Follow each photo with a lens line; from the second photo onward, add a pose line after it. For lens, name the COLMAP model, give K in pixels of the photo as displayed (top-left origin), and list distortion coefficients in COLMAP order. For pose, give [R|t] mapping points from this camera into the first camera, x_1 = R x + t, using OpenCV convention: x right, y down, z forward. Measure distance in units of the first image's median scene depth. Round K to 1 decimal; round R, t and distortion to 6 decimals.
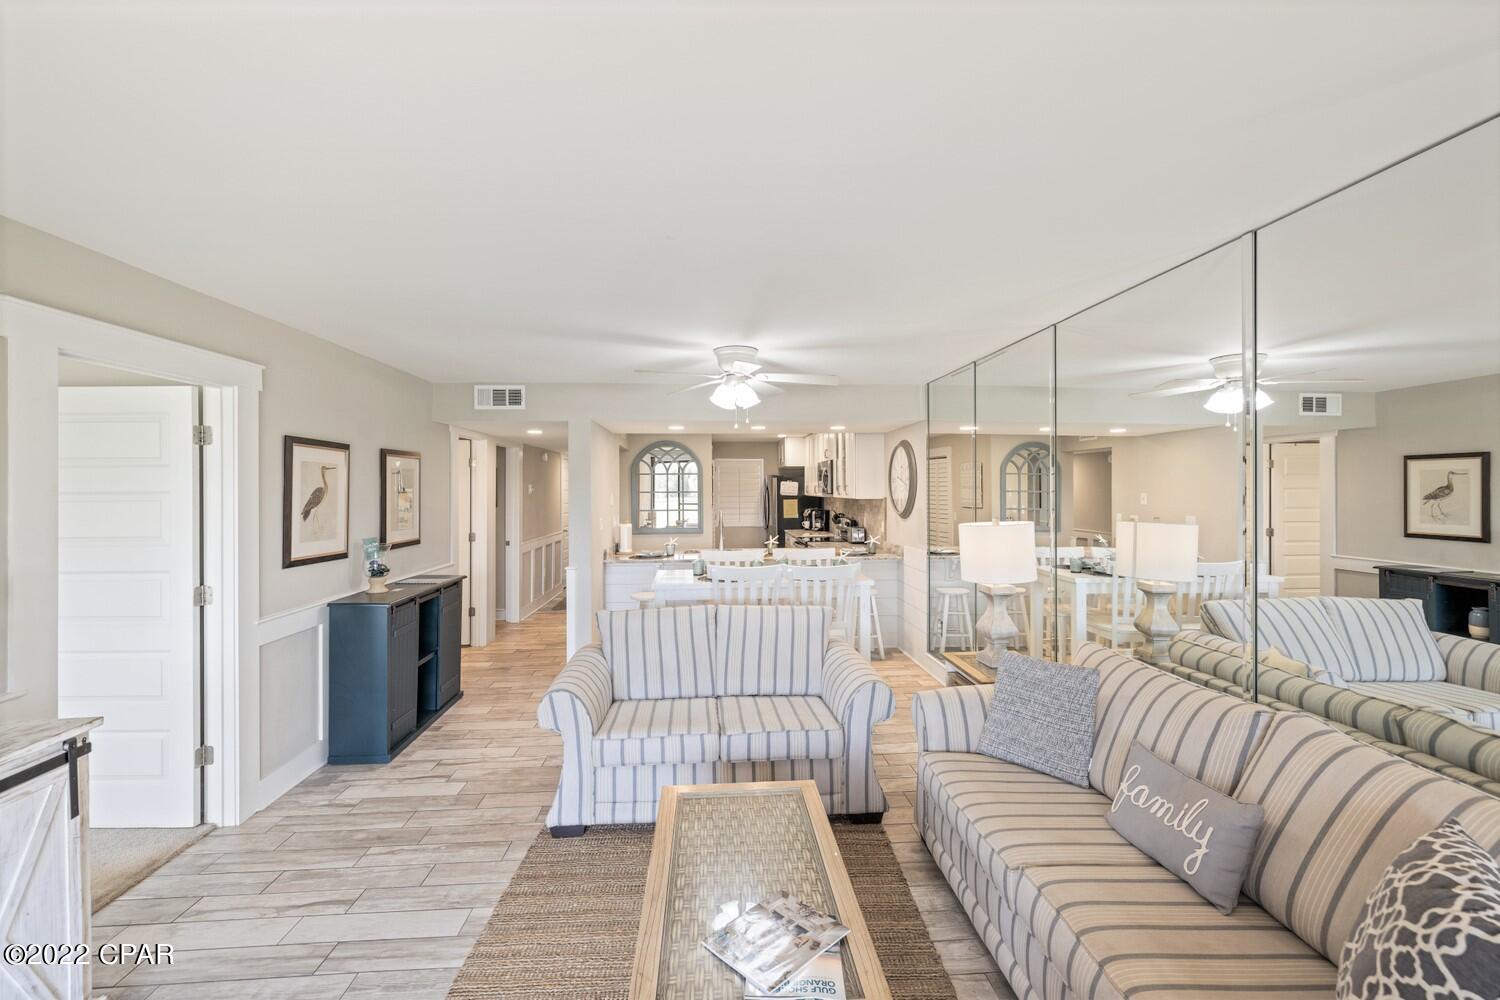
lens RADIAL K [[635.9, 0, 747.8], [0, 635.9, 486.3], [0, 0, 1]] dist [-0.002514, -0.000758]
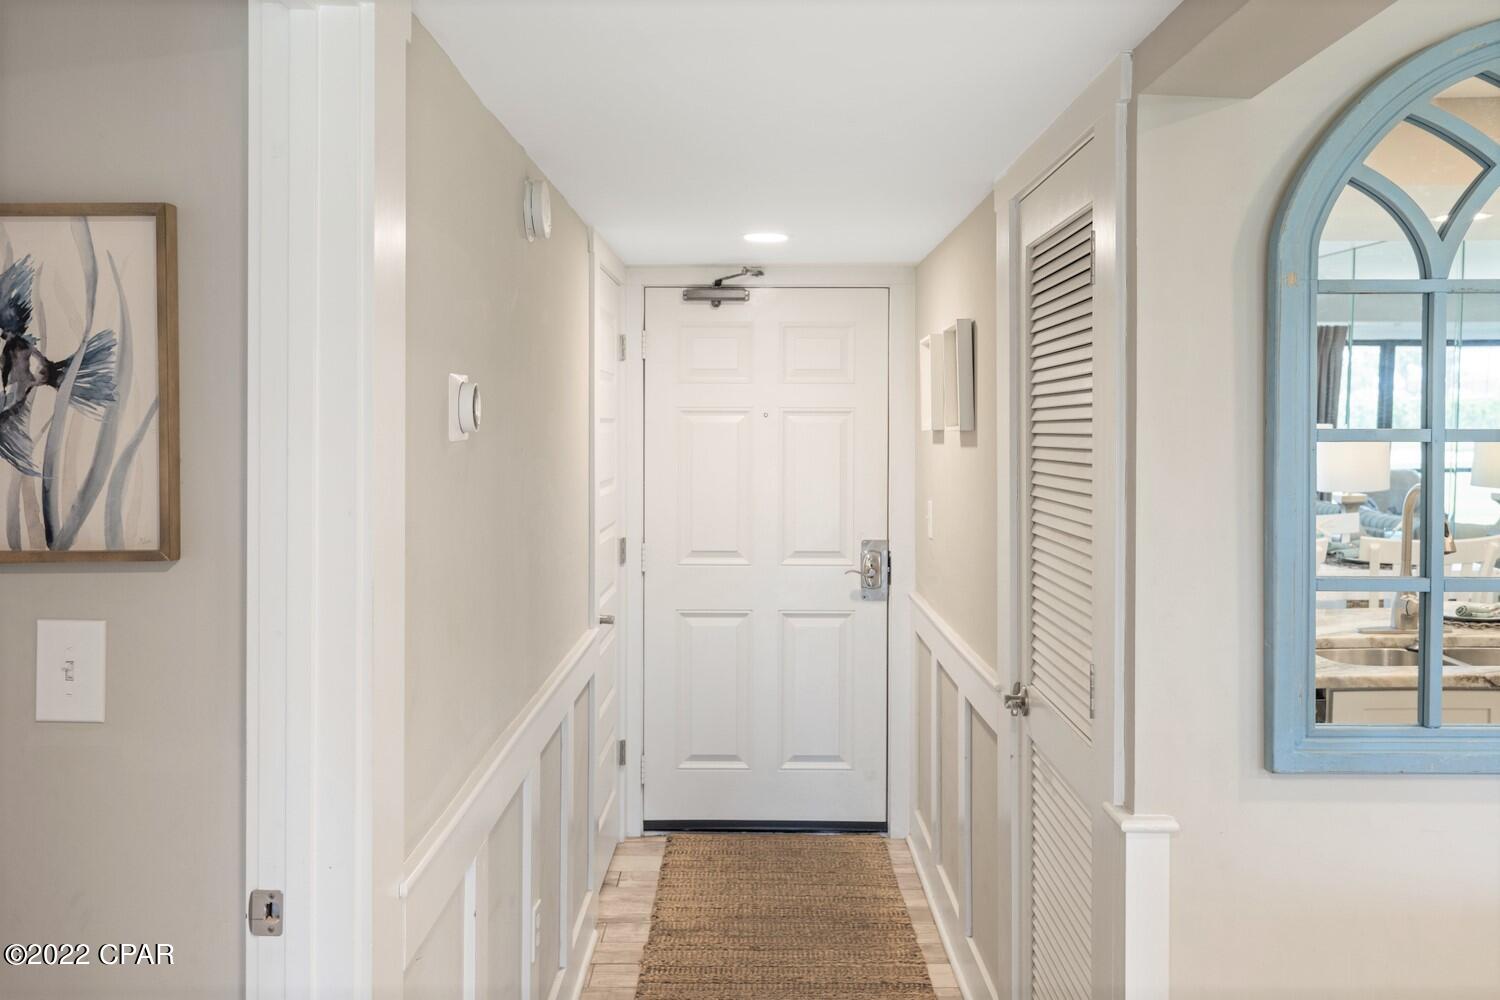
lens RADIAL K [[1279.5, 0, 750.0], [0, 1279.5, 500.0], [0, 0, 1]] dist [0.037874, -0.000045]
pose [[0.997419, 0.012087, -0.070770, -0.384941], [-0.007607, 0.997970, 0.063233, 0.010255], [0.071390, -0.062531, 0.995486, 1.082009]]
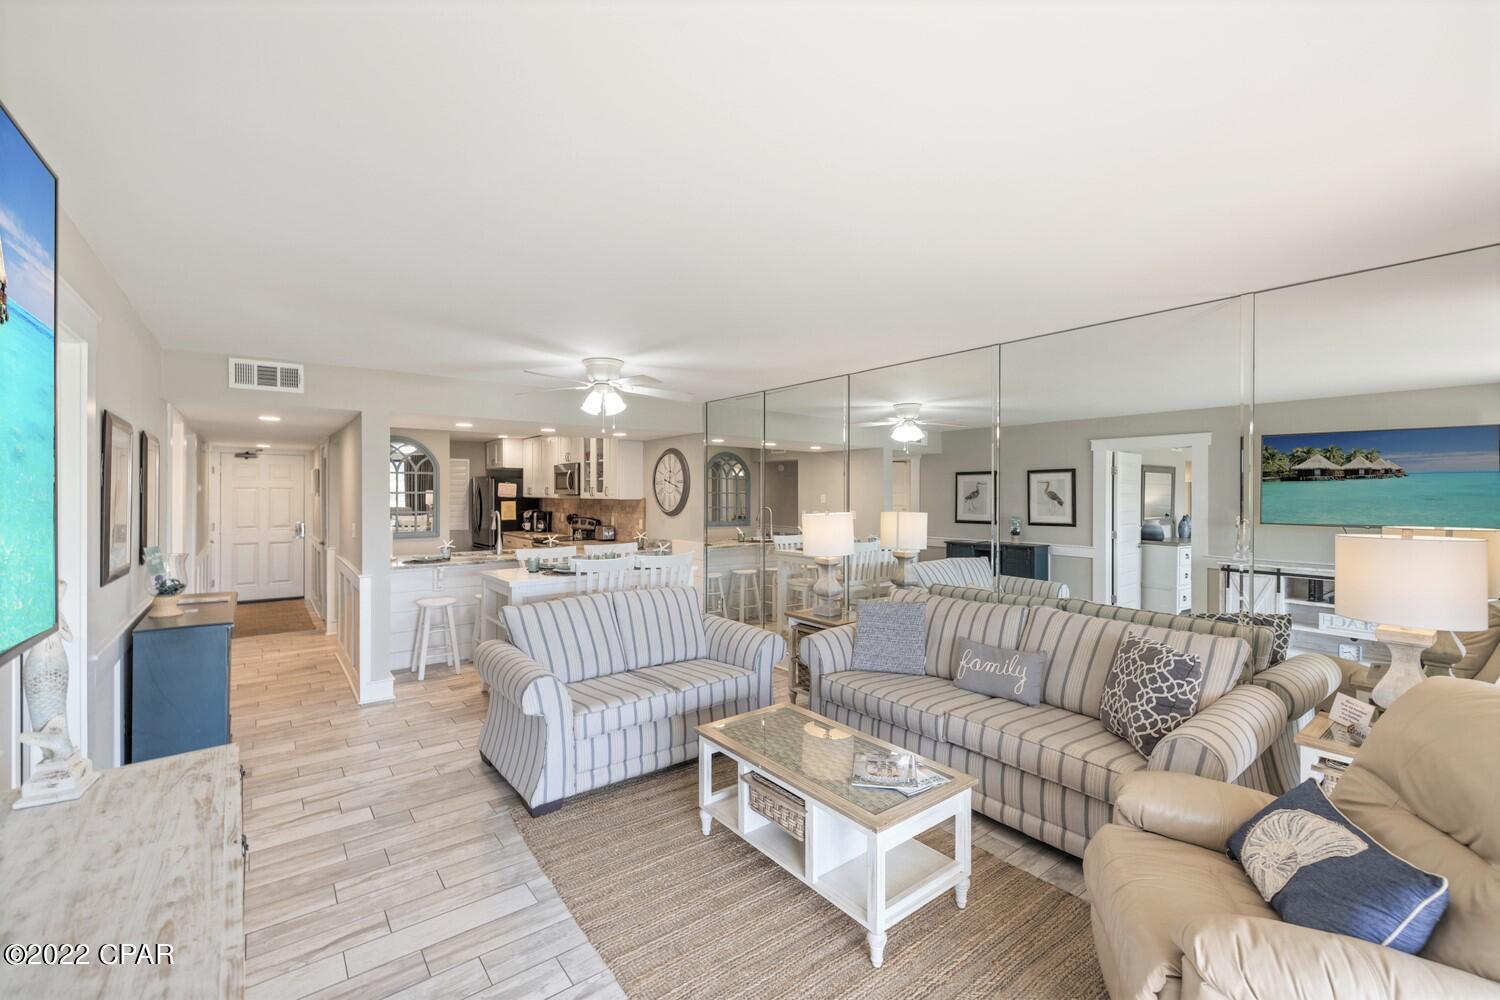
lens RADIAL K [[628.3, 0, 745.3], [0, 628.3, 492.6], [0, 0, 1]] dist [-0.001616, -0.000335]
pose [[0.830742, 0.005859, 0.556627, -0.309100], [-0.007786, 0.999969, 0.001095, 0.006343], [-0.556604, -0.005244, 0.830762, -0.027315]]
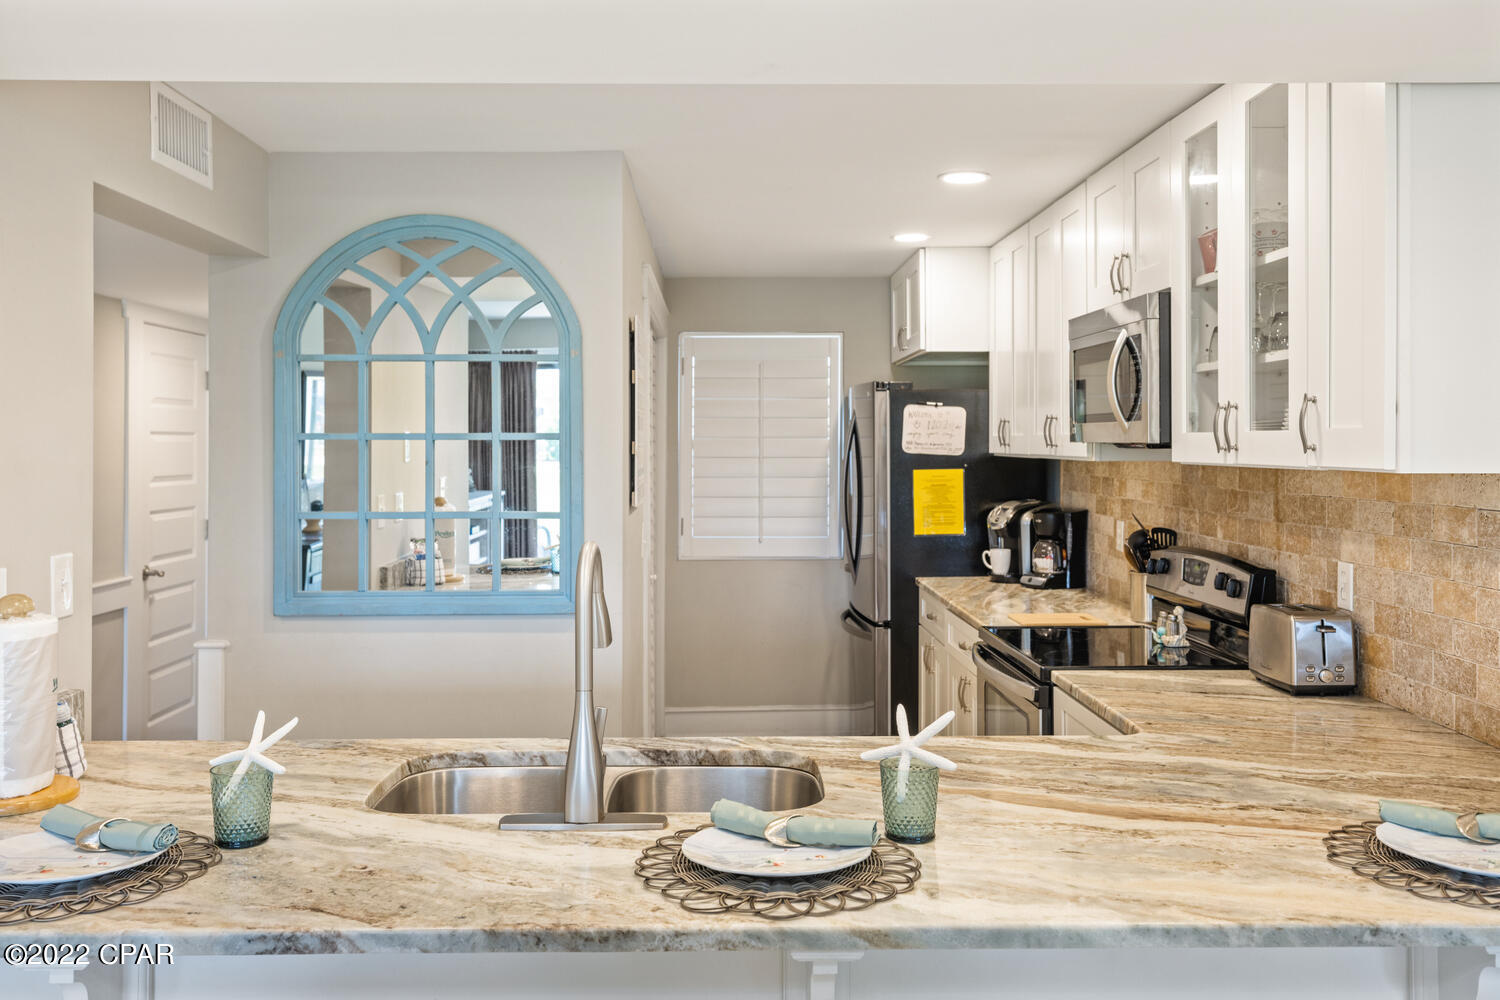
lens RADIAL K [[1260.0, 0, 741.7], [0, 1260.0, 432.5], [0, 0, 1]] dist [0.008340, 0.003231]
pose [[0.998834, 0.003815, -0.048123, 0.012744], [-0.004065, 0.999979, -0.005099, 0.014032], [0.048102, 0.005289, 0.998828, 0.797448]]
